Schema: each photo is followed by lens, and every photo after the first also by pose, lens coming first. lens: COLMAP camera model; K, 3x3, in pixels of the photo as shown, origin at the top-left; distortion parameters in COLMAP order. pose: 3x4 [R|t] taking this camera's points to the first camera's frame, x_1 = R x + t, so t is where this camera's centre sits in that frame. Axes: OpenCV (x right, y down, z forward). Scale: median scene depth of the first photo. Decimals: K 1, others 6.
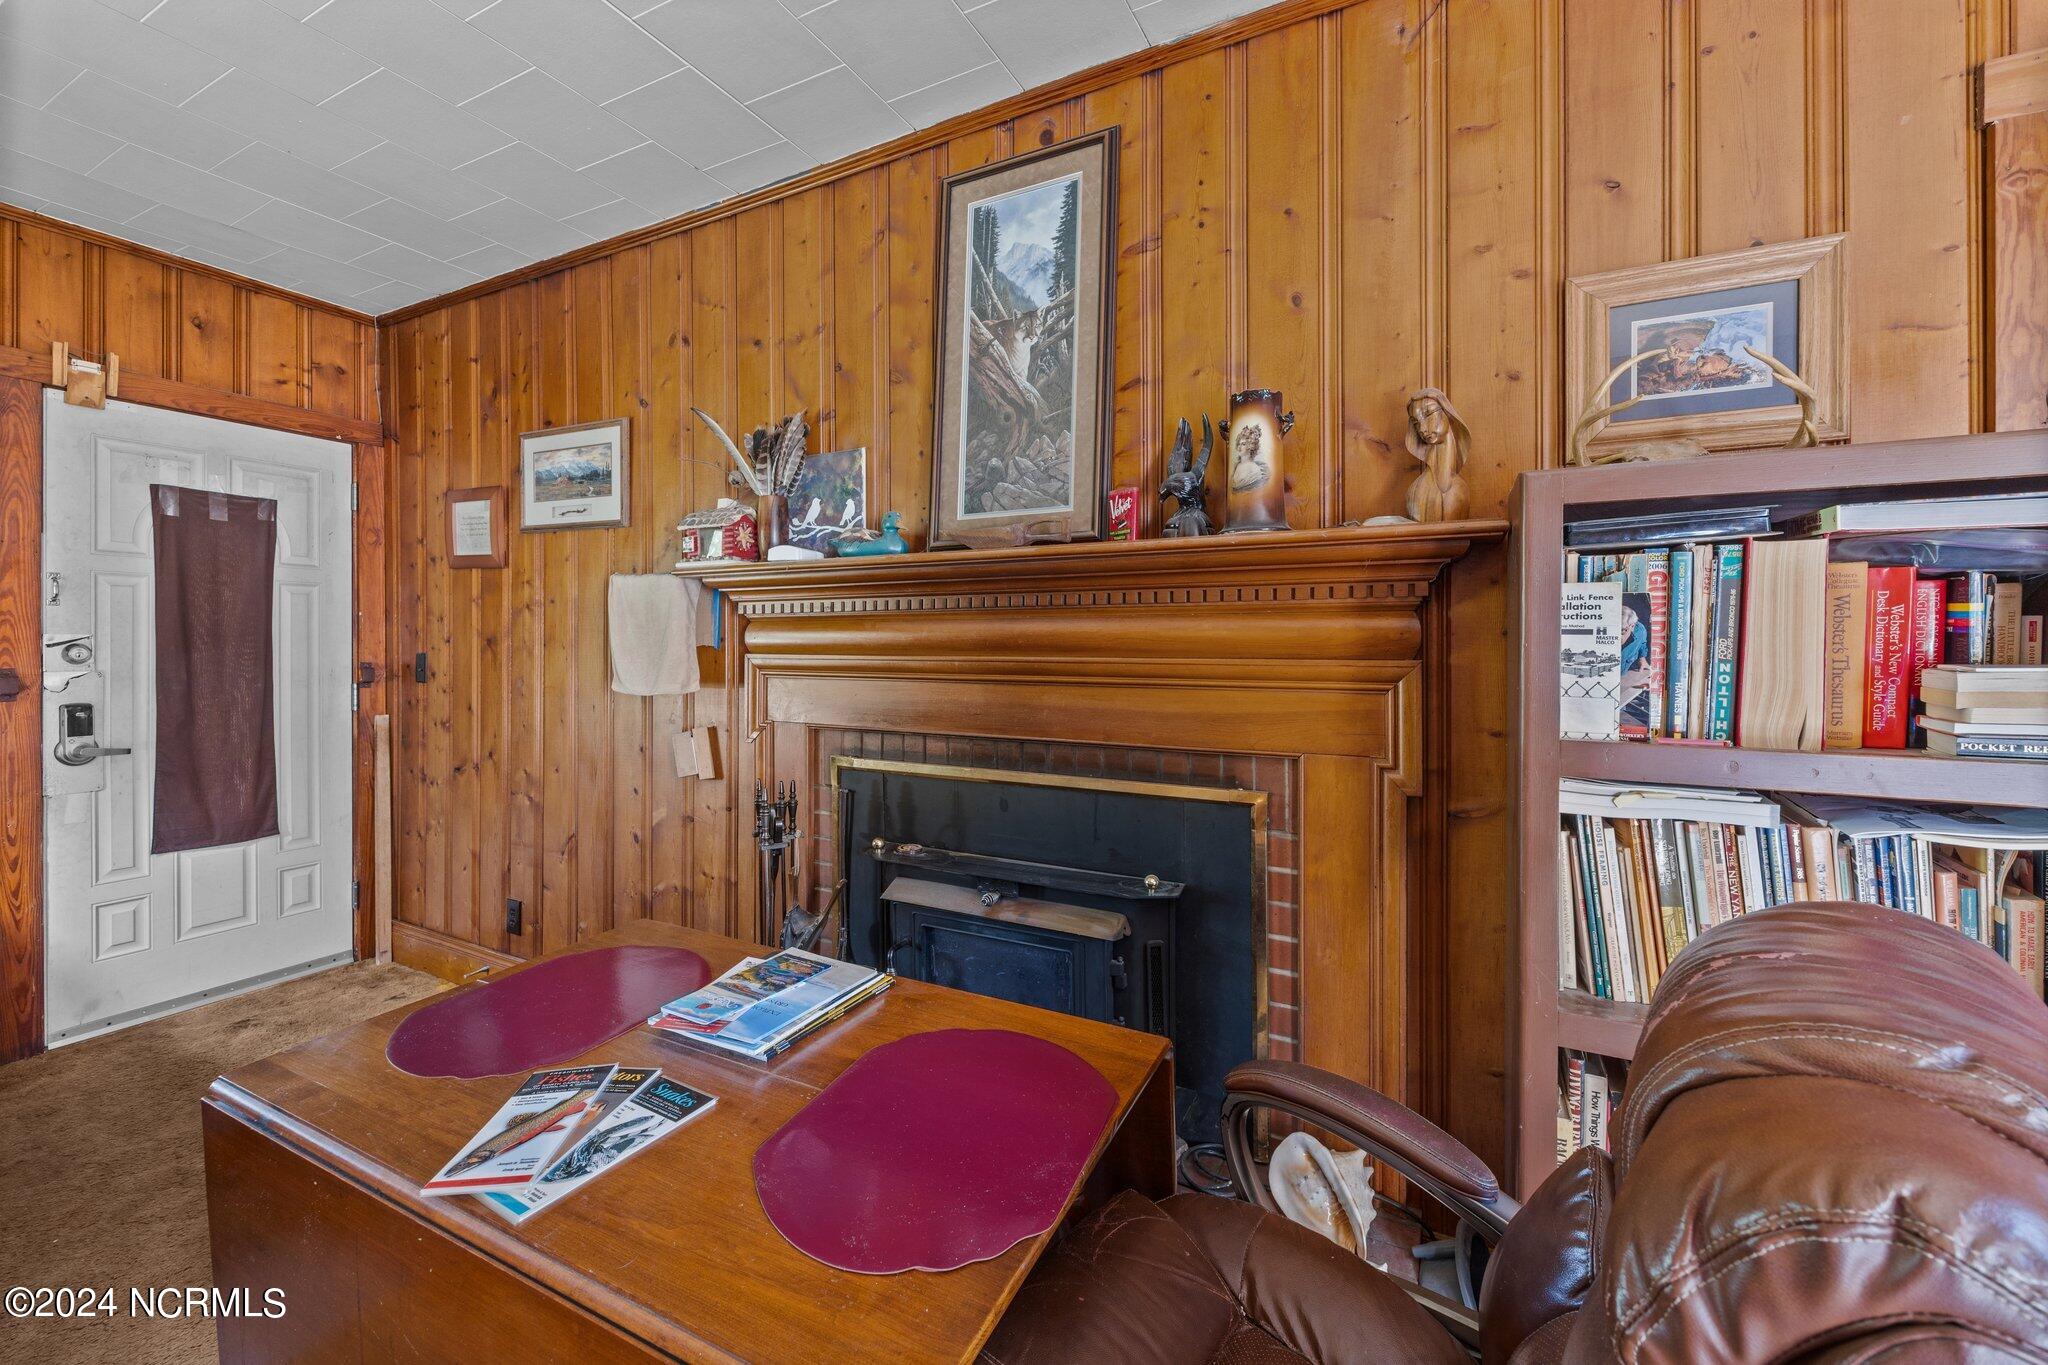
lens RADIAL K [[827.1, 0, 1000.4], [0, 827.1, 647.3], [0, 0, 1]] dist [-0.002151, -0.000463]
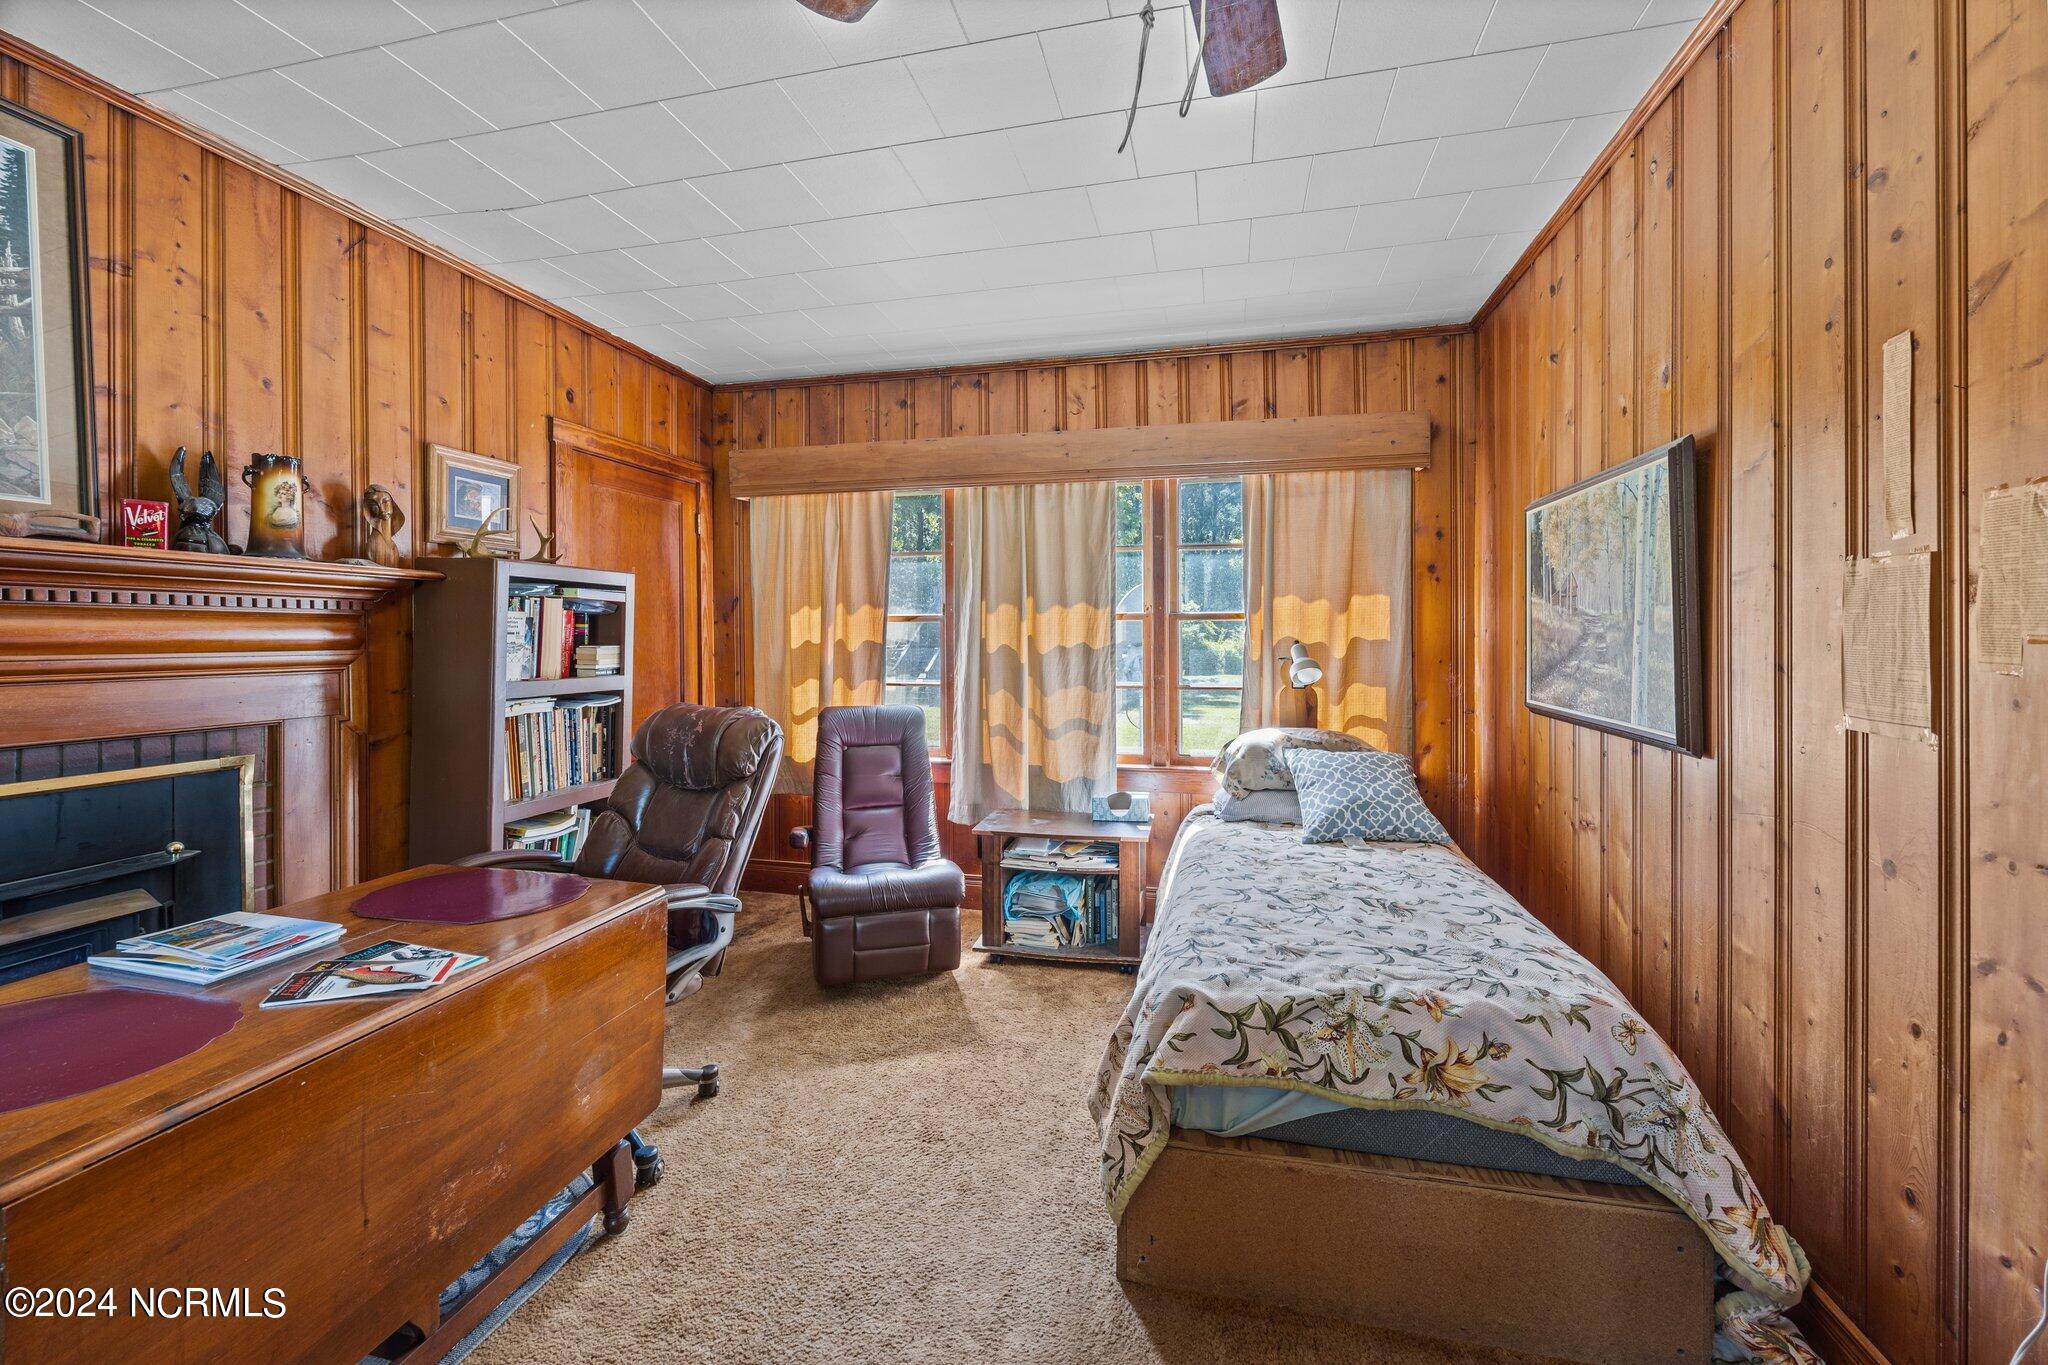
lens RADIAL K [[827.1, 0, 1017.8], [0, 827.1, 638.7], [0, 0, 1]] dist [-0.002151, -0.000463]
pose [[-0.239963, -0.005763, 0.970765, -1.716990], [0.005484, 0.999958, 0.007292, -0.012154], [-0.970766, 0.007074, -0.239922, 0.193601]]
